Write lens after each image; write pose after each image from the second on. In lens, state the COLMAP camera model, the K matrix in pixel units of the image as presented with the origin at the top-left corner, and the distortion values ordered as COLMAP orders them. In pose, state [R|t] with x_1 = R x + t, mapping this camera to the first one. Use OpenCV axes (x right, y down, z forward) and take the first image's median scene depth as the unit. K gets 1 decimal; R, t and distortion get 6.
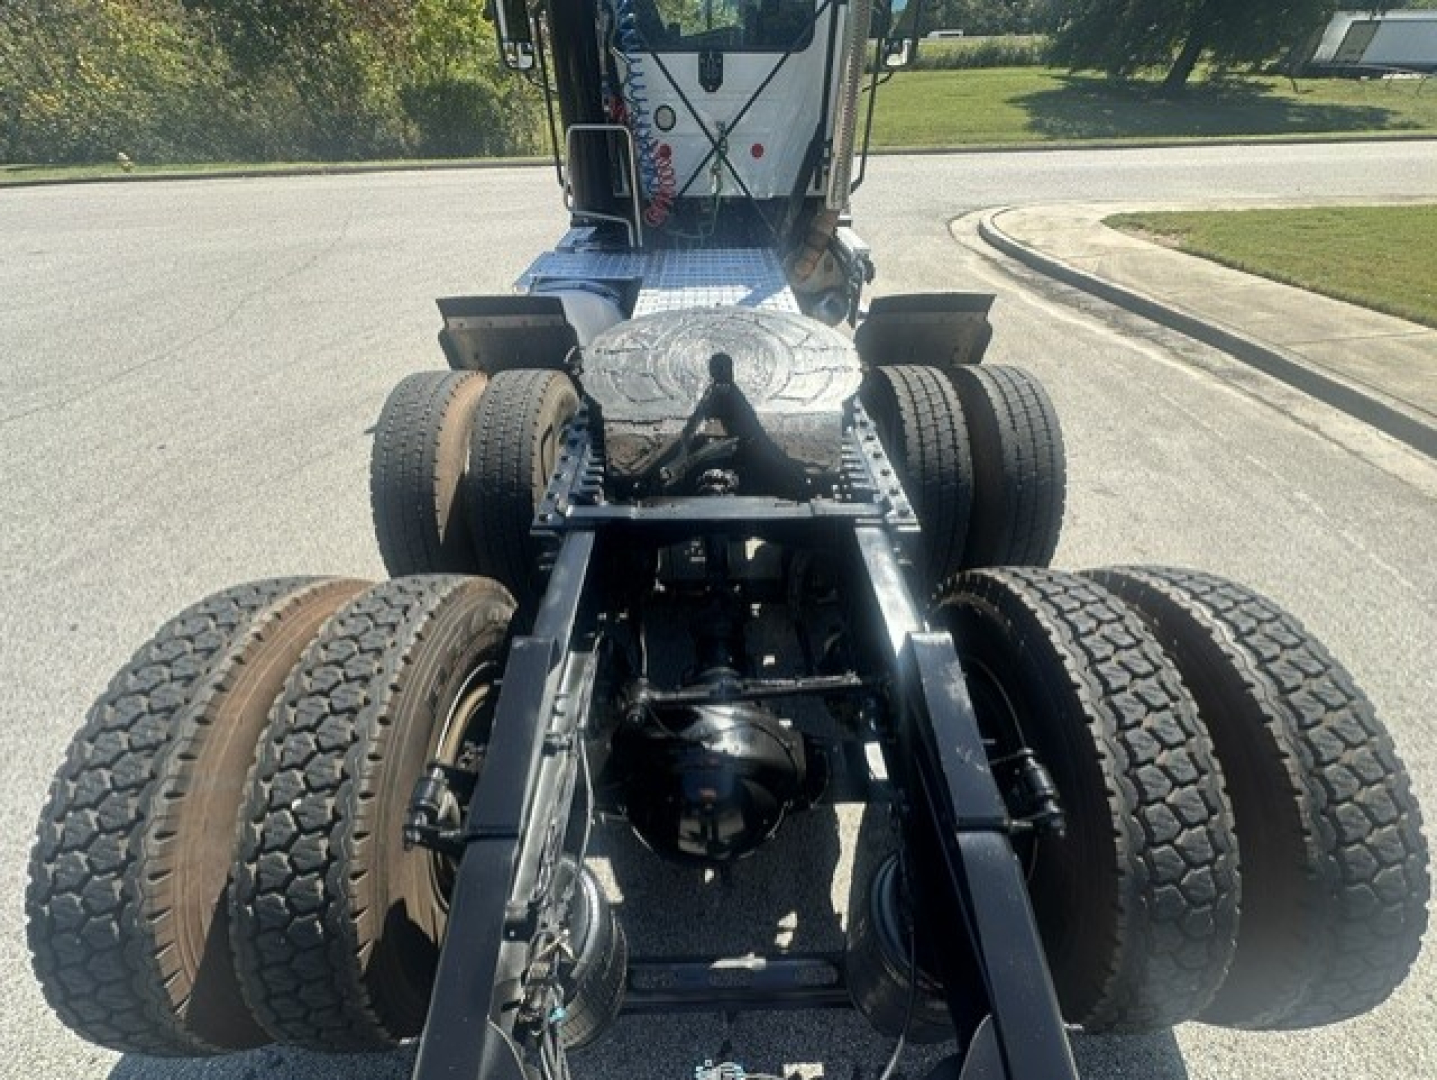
lens RADIAL K [[571.6, 0, 721.3], [0, 571.6, 537.1], [0, 0, 1]] dist [0.000651, -0.000093]
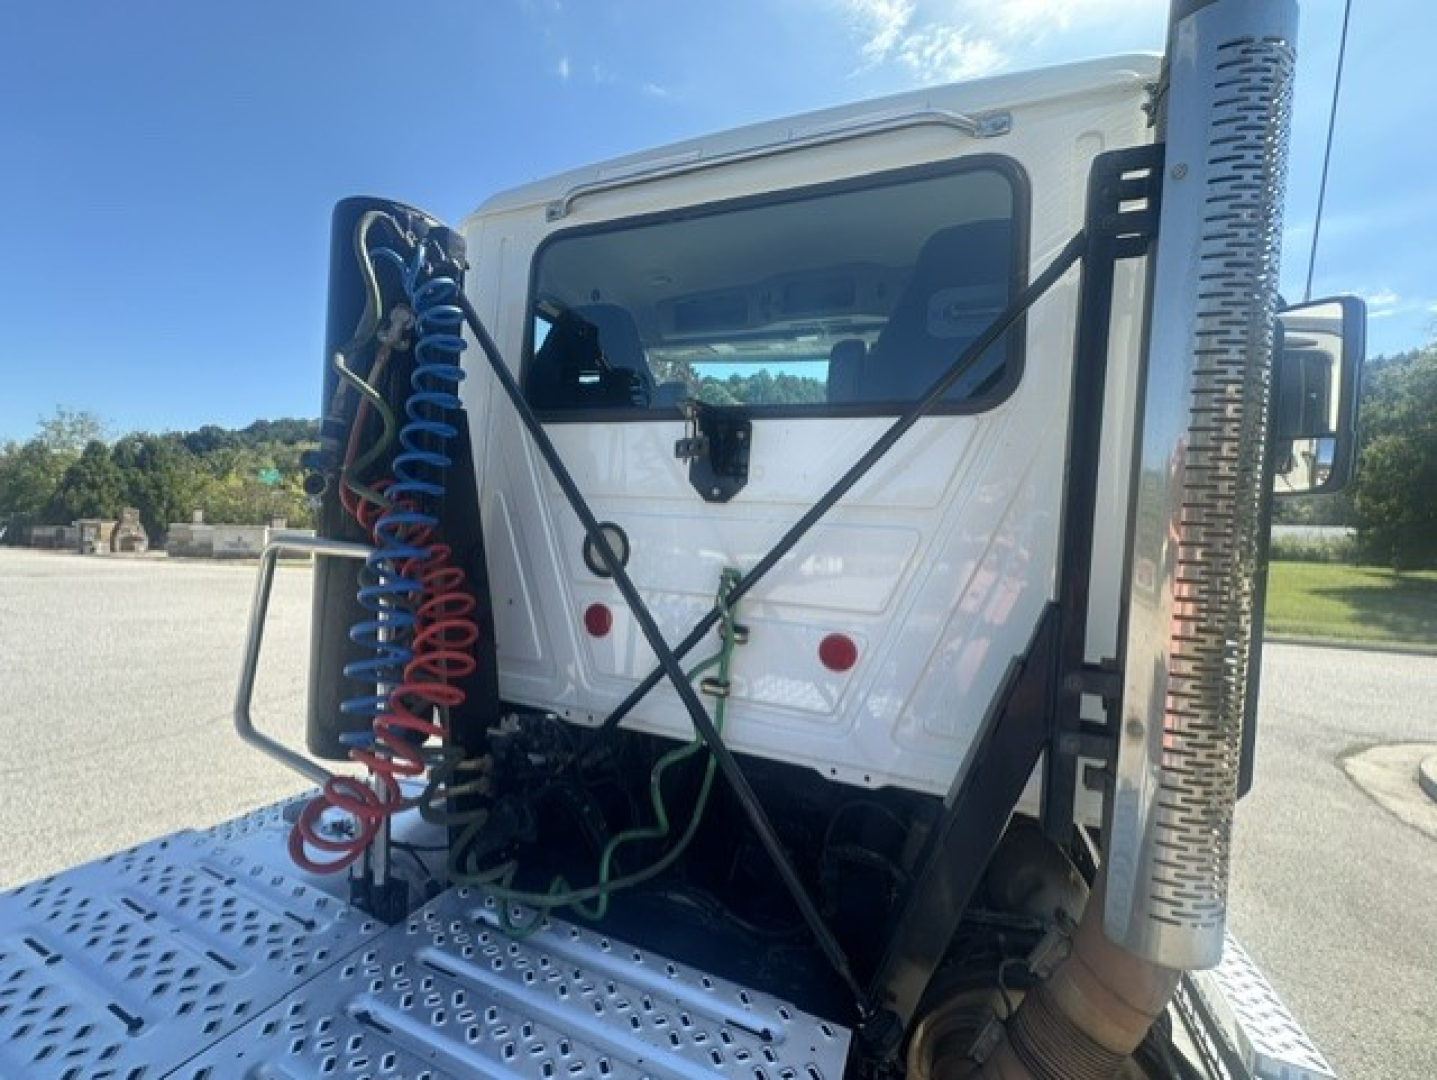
lens RADIAL K [[571.6, 0, 721.3], [0, 571.6, 537.1], [0, 0, 1]] dist [0.000651, -0.000093]
pose [[0.916386, 0.059977, -0.395777, 0.123075], [-0.297586, 0.763353, -0.573354, -0.506938], [0.267729, 0.643192, 0.717374, 0.692390]]
